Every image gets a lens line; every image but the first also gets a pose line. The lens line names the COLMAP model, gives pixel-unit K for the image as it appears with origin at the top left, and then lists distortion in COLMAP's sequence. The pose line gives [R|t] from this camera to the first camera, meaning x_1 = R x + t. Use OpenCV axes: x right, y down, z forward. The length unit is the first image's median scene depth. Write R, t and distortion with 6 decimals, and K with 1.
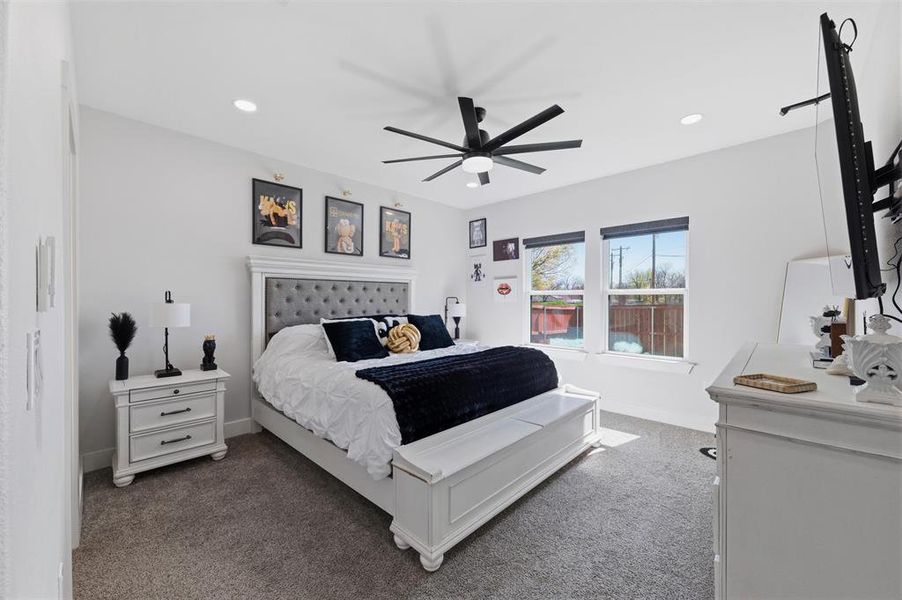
lens RADIAL K [[355.3, 0, 451.9], [0, 355.3, 305.1], [0, 0, 1]] dist [-0.007212, 0.000151]
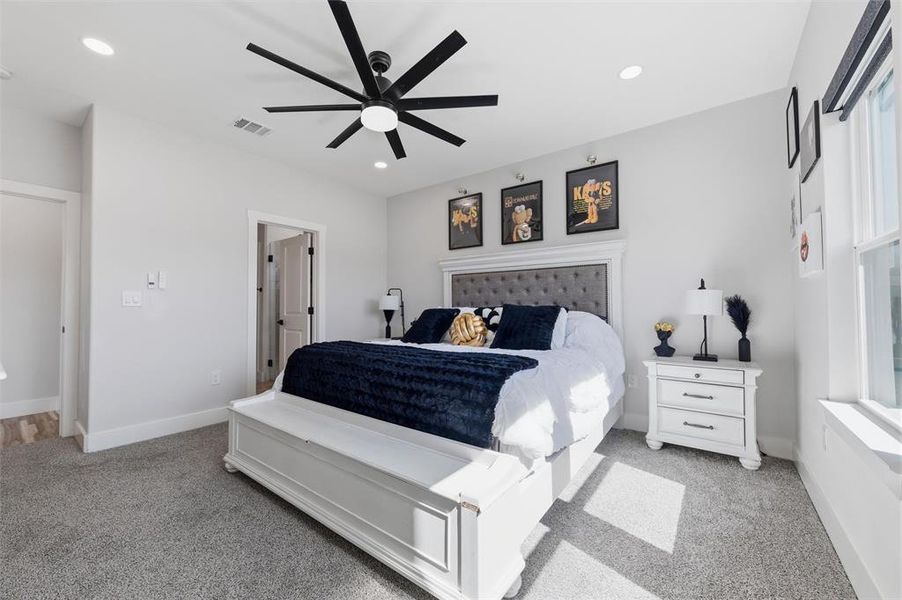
lens RADIAL K [[352.2, 0, 448.8], [0, 352.2, 299.7], [0, 0, 1]] dist [-0.002125, -0.000139]
pose [[0.139887, 0.002404, -0.990165, 0.606584], [0.010846, 0.999933, 0.003960, 0.004625], [0.990108, -0.011294, 0.139852, 0.678419]]
